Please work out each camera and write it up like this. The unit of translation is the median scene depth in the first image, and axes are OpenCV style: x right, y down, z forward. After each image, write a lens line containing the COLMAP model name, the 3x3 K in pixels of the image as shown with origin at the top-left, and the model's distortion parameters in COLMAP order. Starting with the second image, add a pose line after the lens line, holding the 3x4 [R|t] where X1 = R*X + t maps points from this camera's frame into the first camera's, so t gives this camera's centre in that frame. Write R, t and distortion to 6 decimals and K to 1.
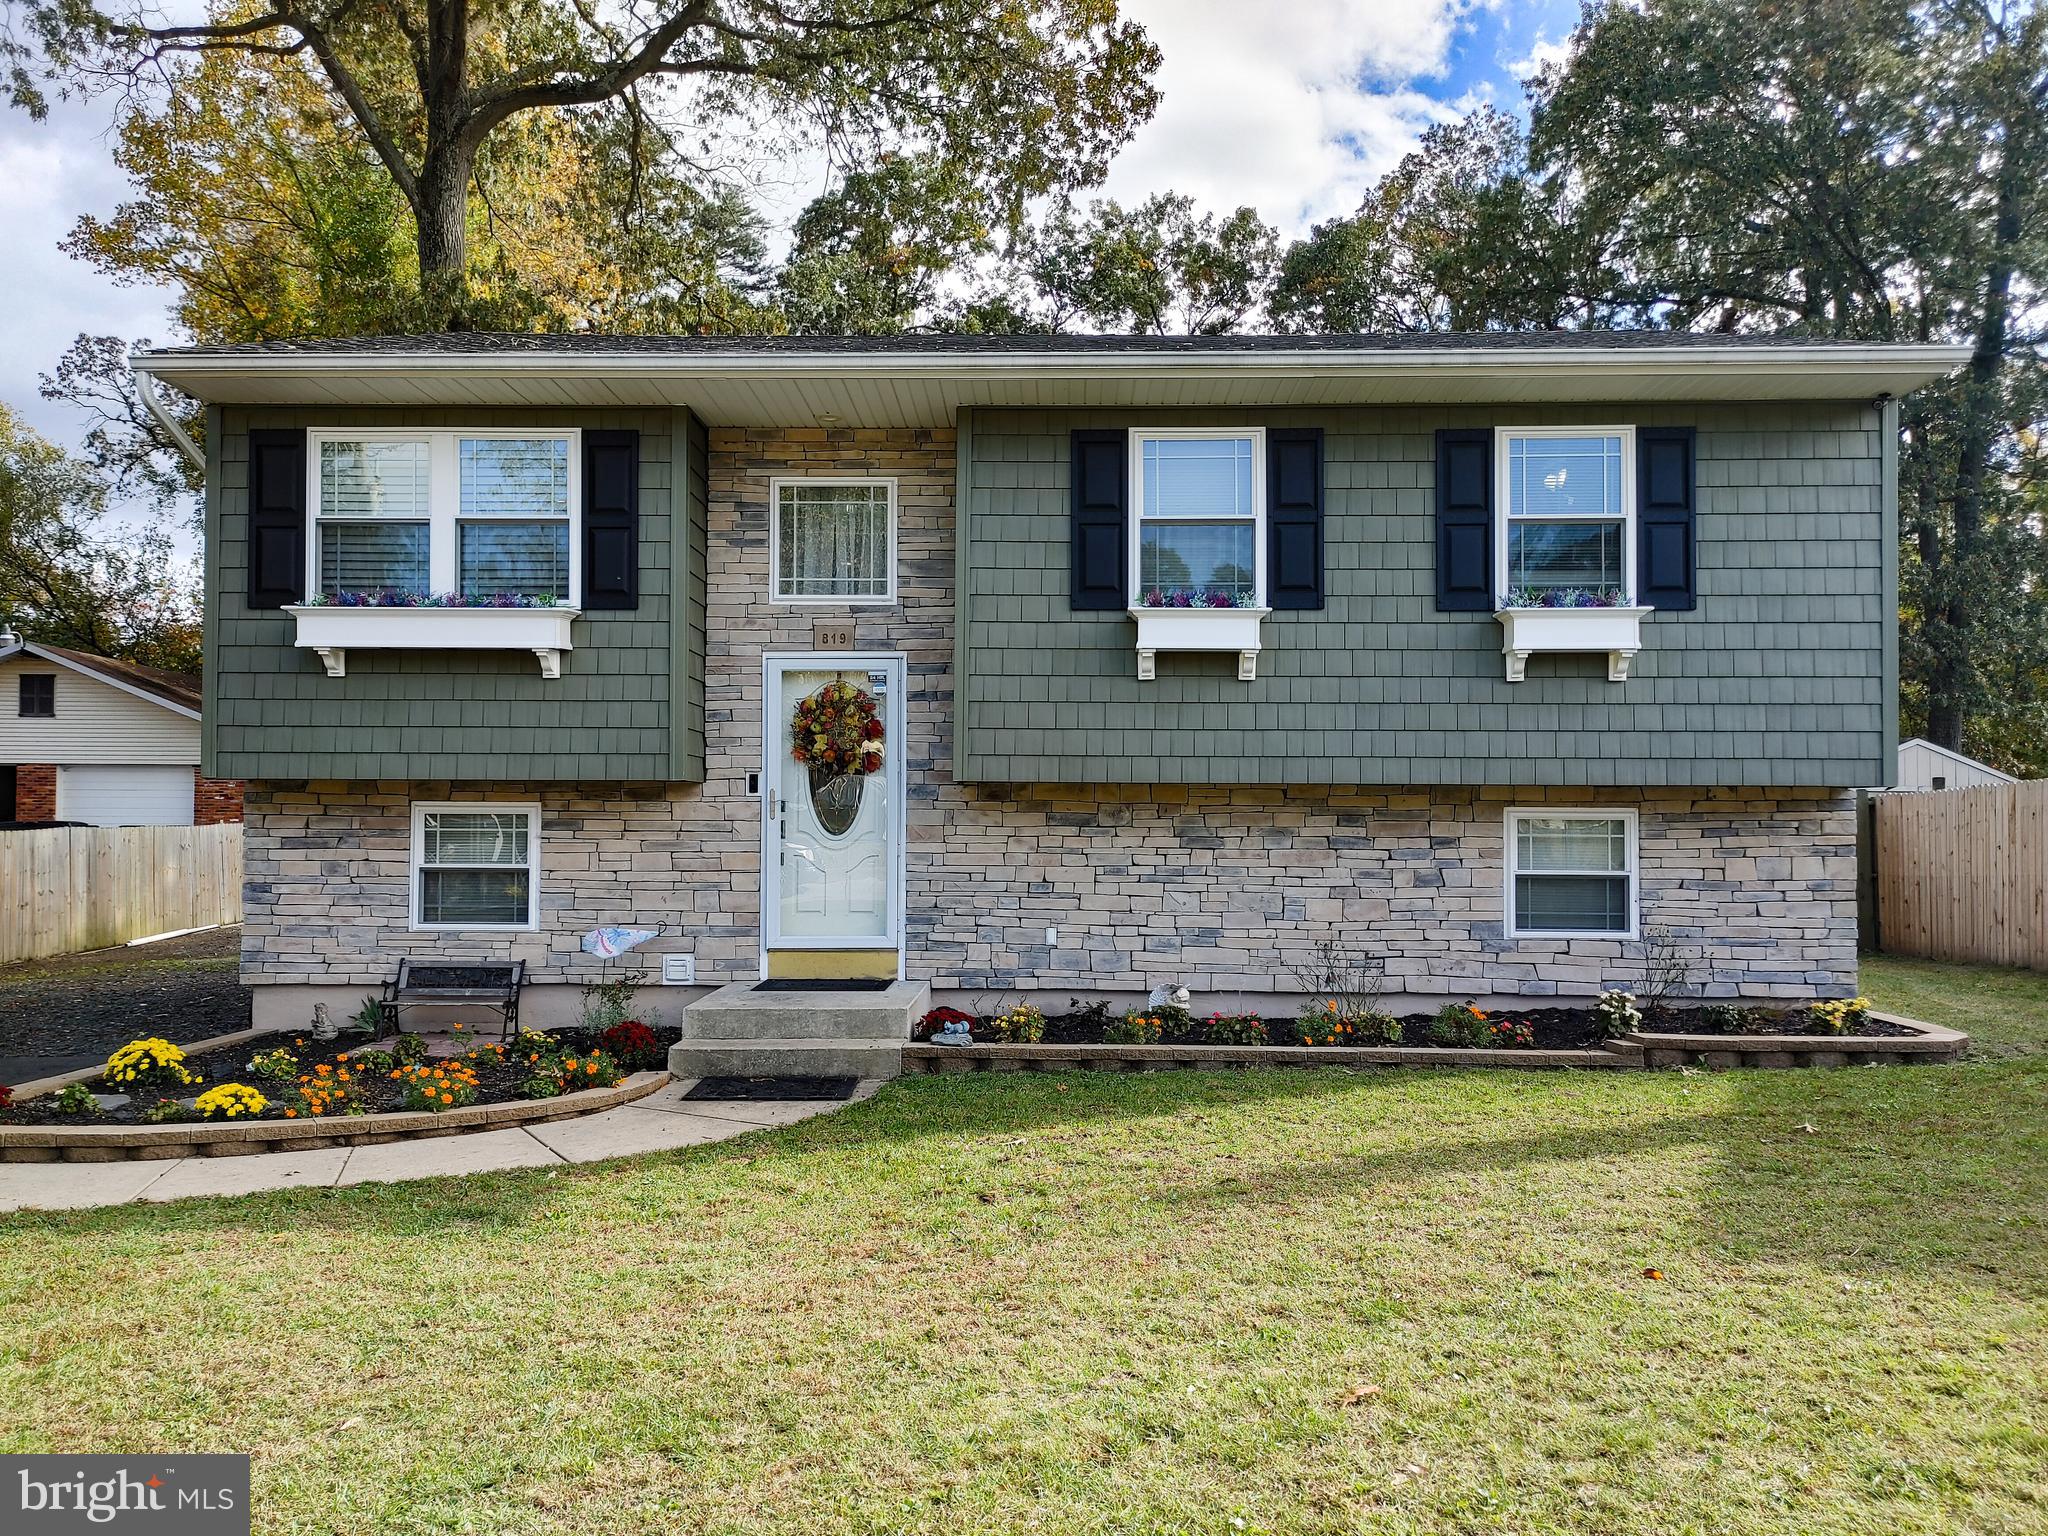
lens RADIAL K [[1561.2, 0, 1024.2], [0, 1561.2, 779.5], [0, 0, 1]] dist [0.056660, -0.042777]
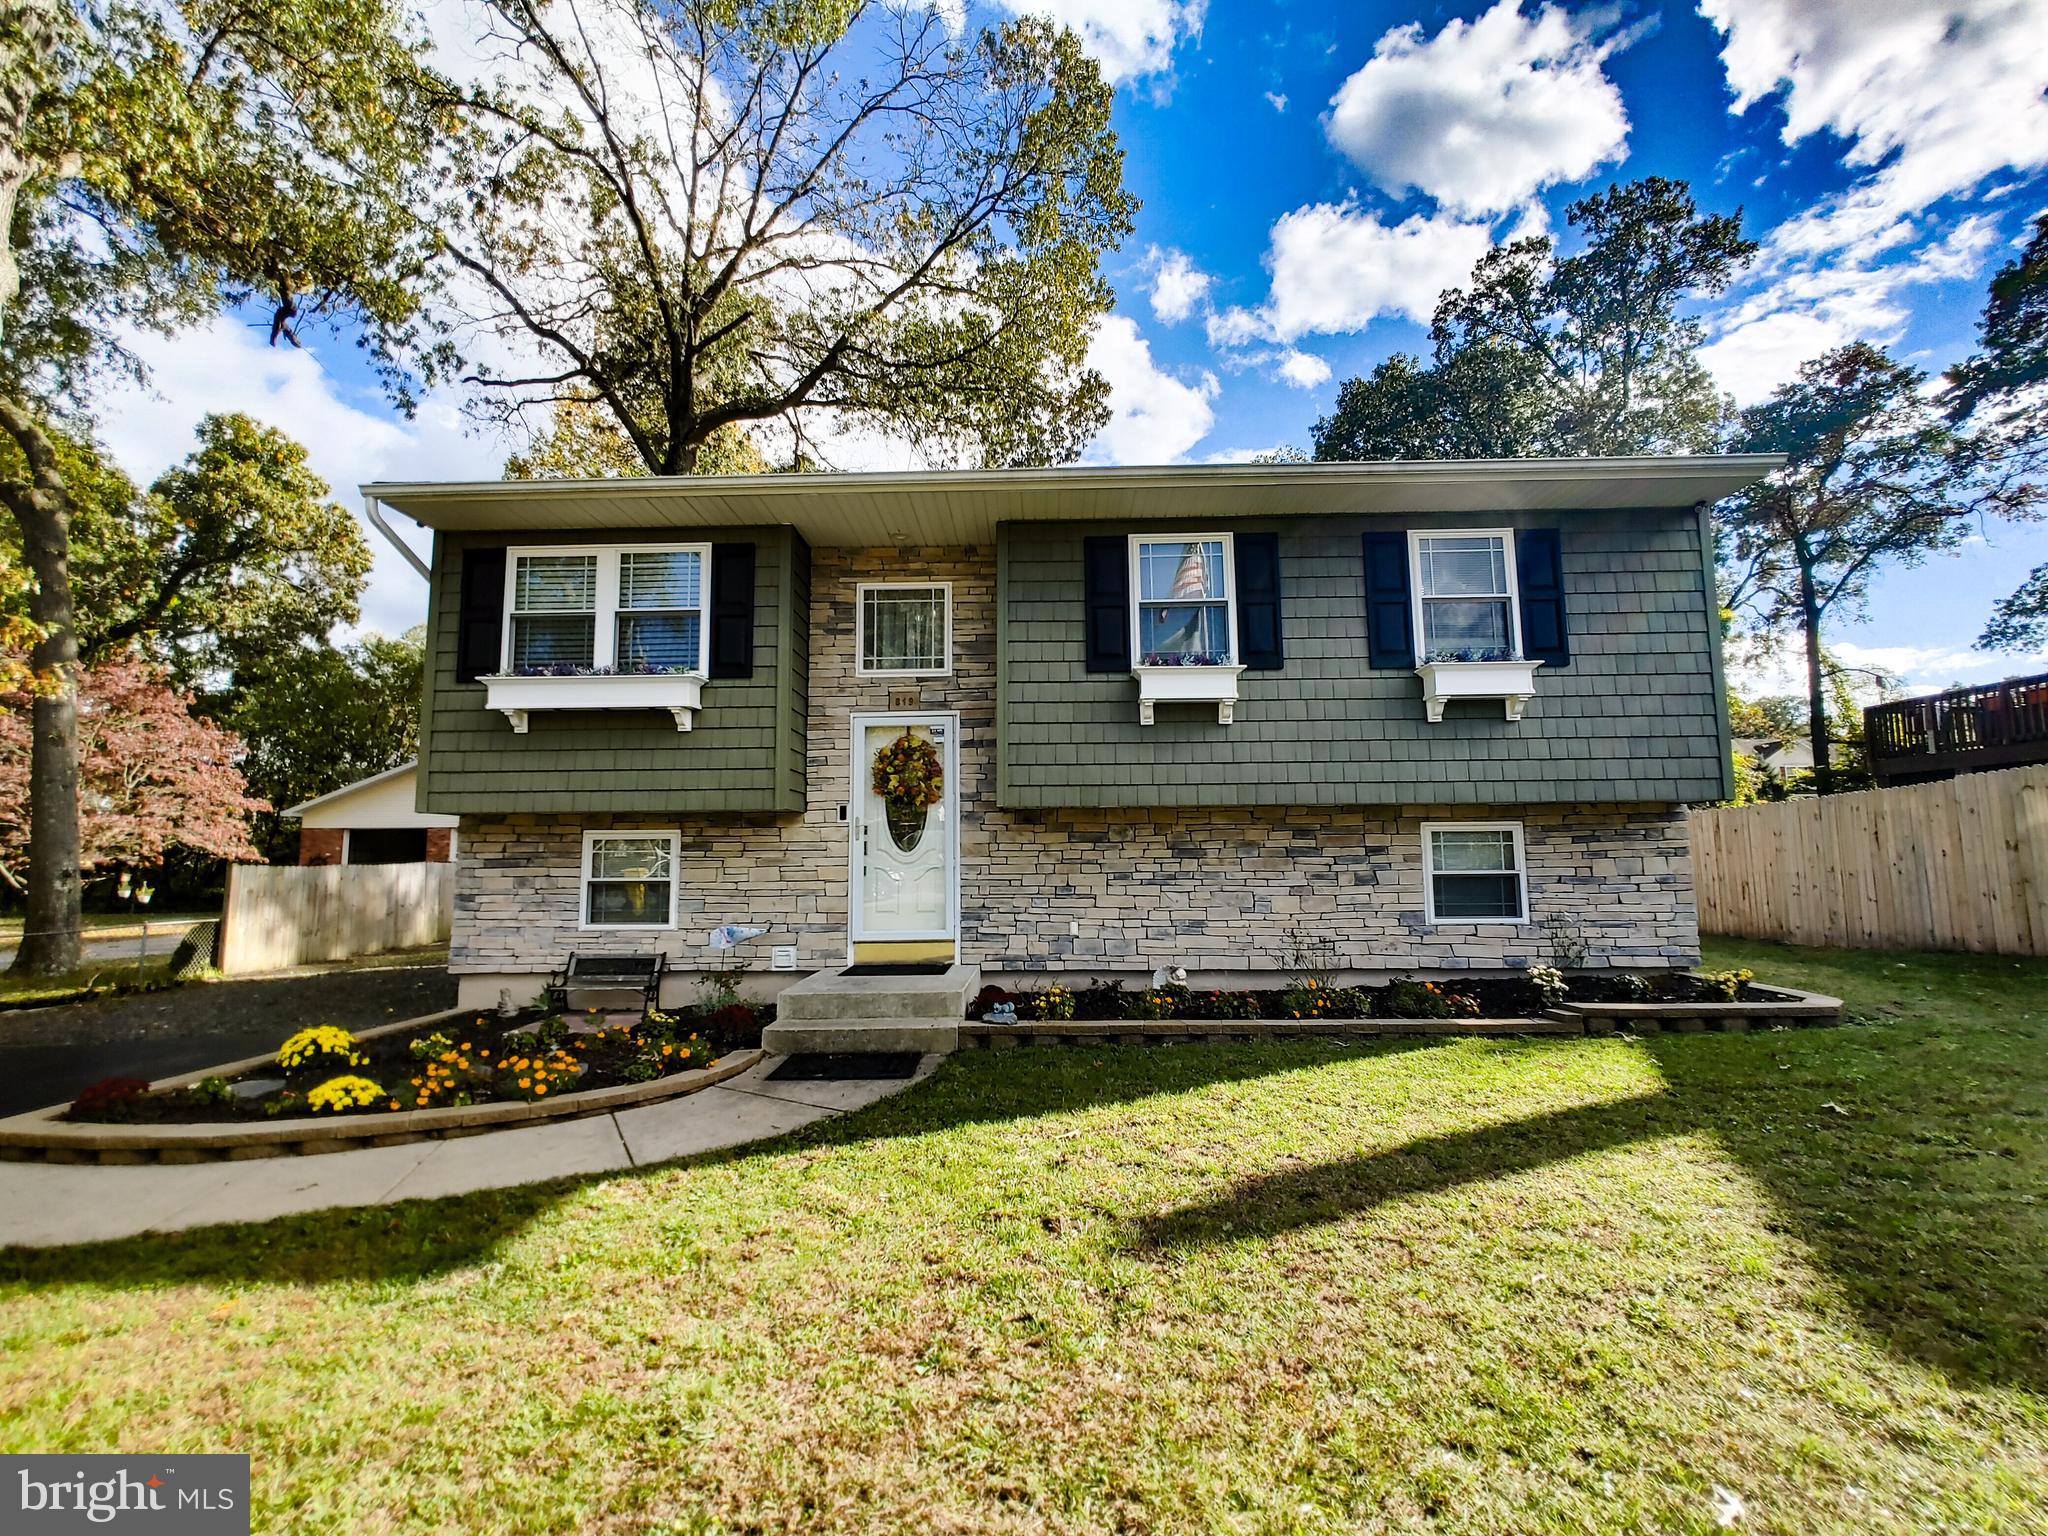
lens RADIAL K [[872.8, 0, 1029.0], [0, 872.8, 761.1], [0, 0, 1]] dist [-0.001440, 0.002375]
pose [[0.999898, -0.013644, 0.004326, -0.020959], [0.013958, 0.996391, -0.083722, 0.022981], [-0.003168, 0.083774, 0.996480, 0.275538]]
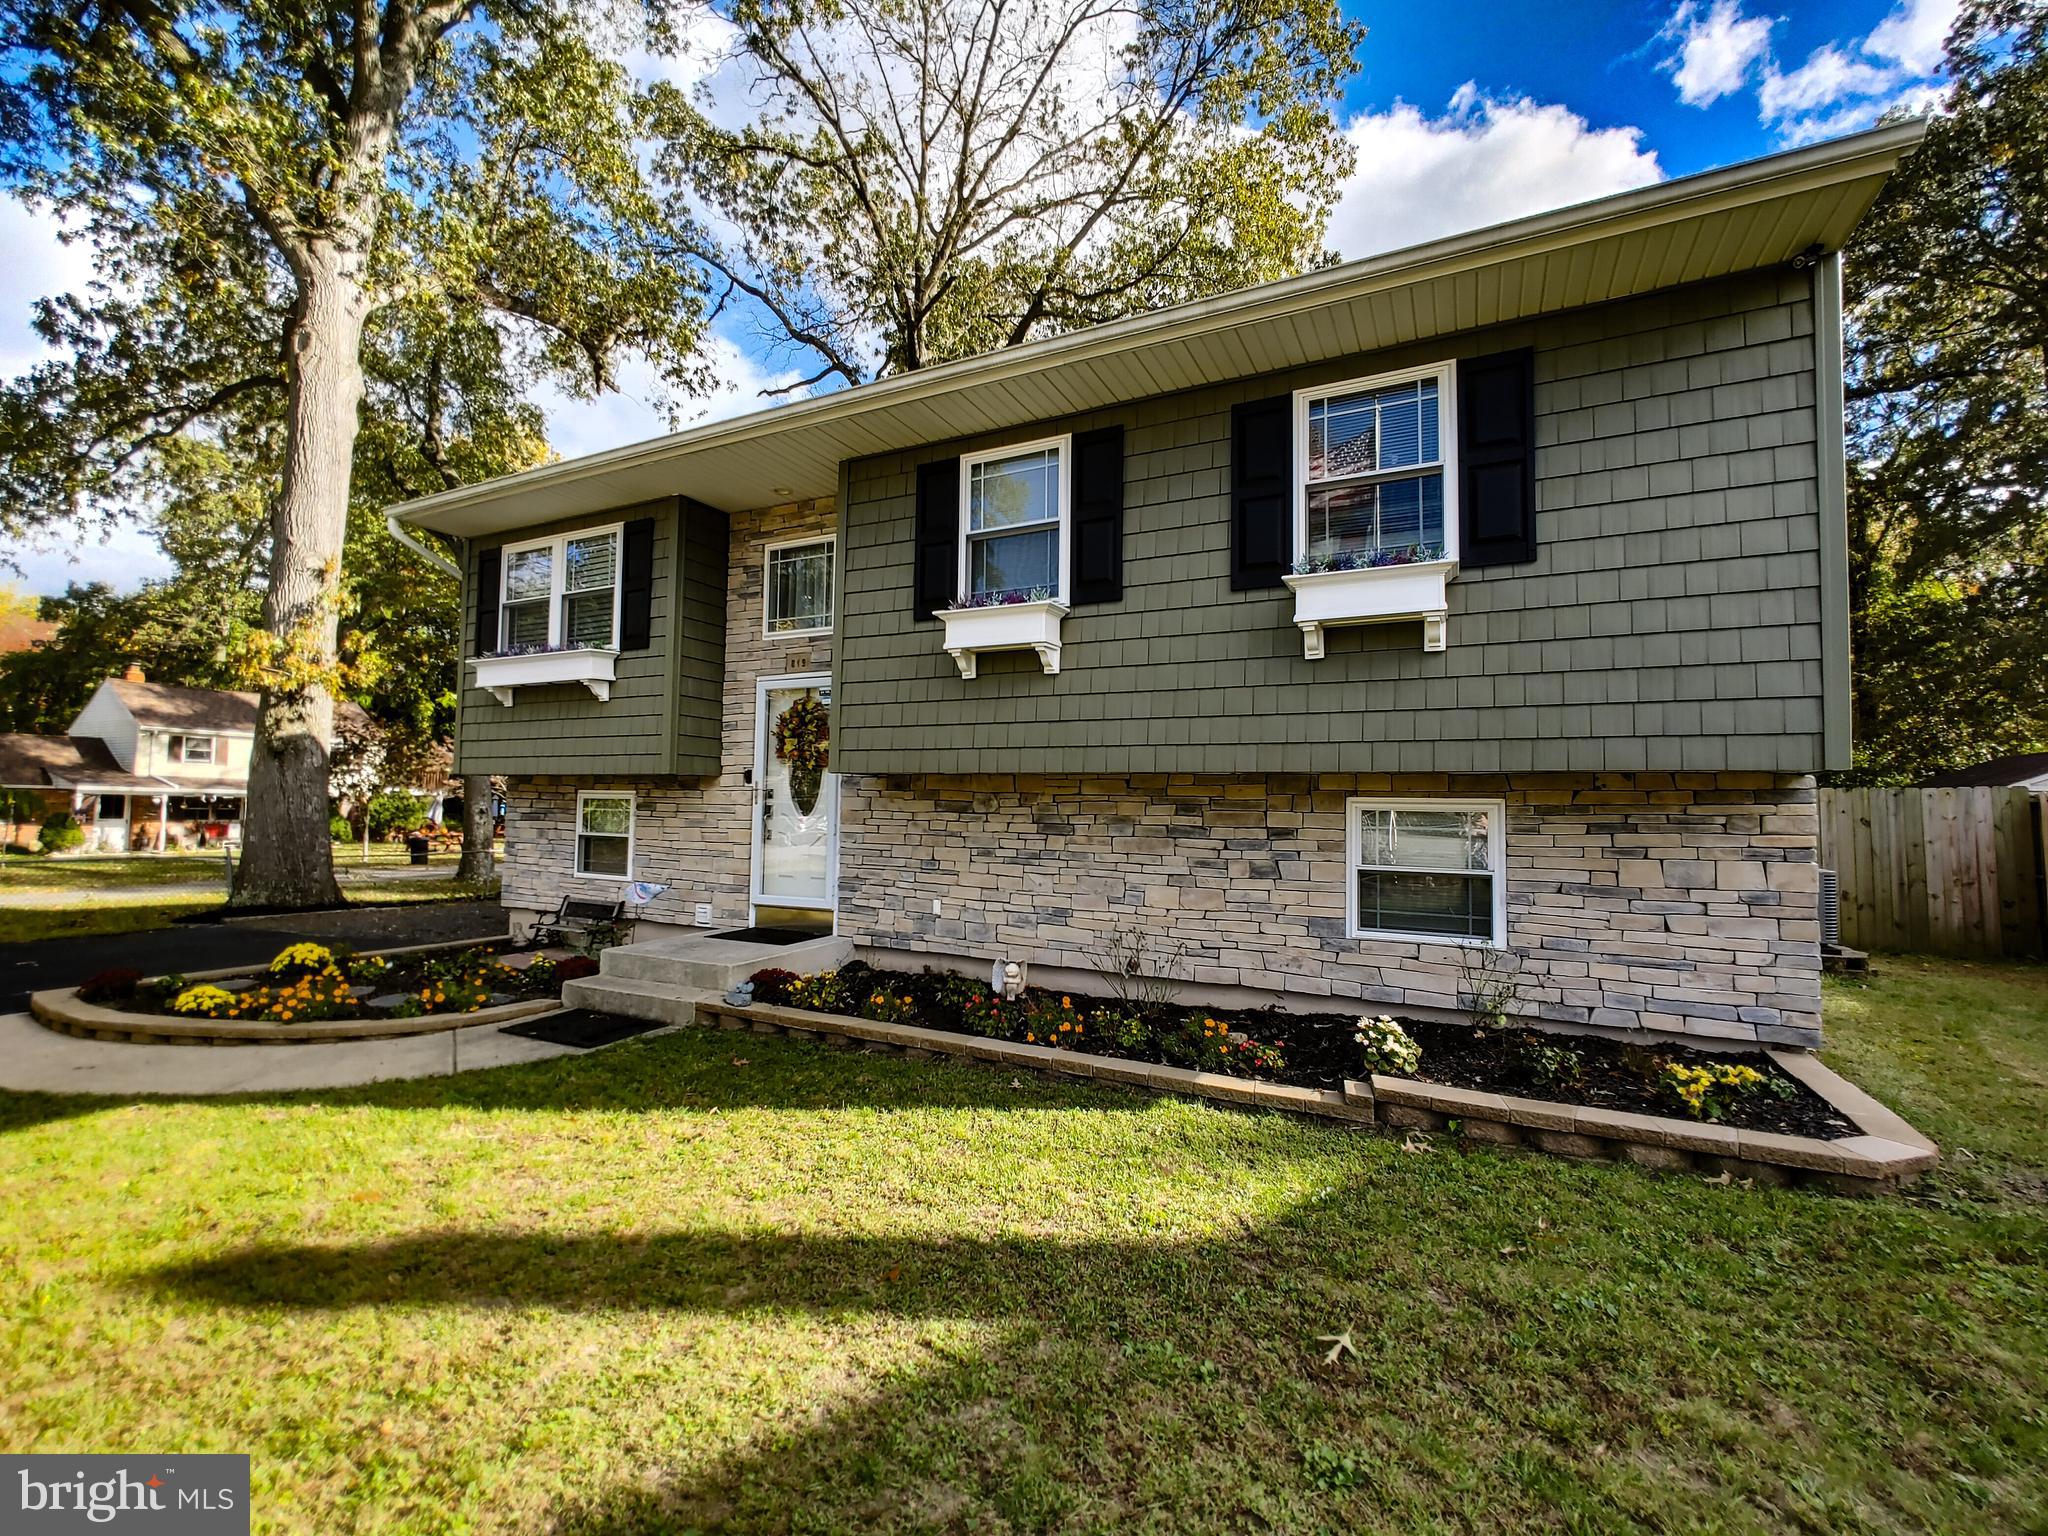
lens RADIAL K [[872.8, 0, 1025.3], [0, 872.8, 762.1], [0, 0, 1]] dist [-0.001440, 0.002375]
pose [[0.904310, -0.012142, -0.426704, 0.354957], [-0.000460, 0.999567, -0.029419, 0.011870], [0.426876, 0.026800, 0.903913, 0.441585]]
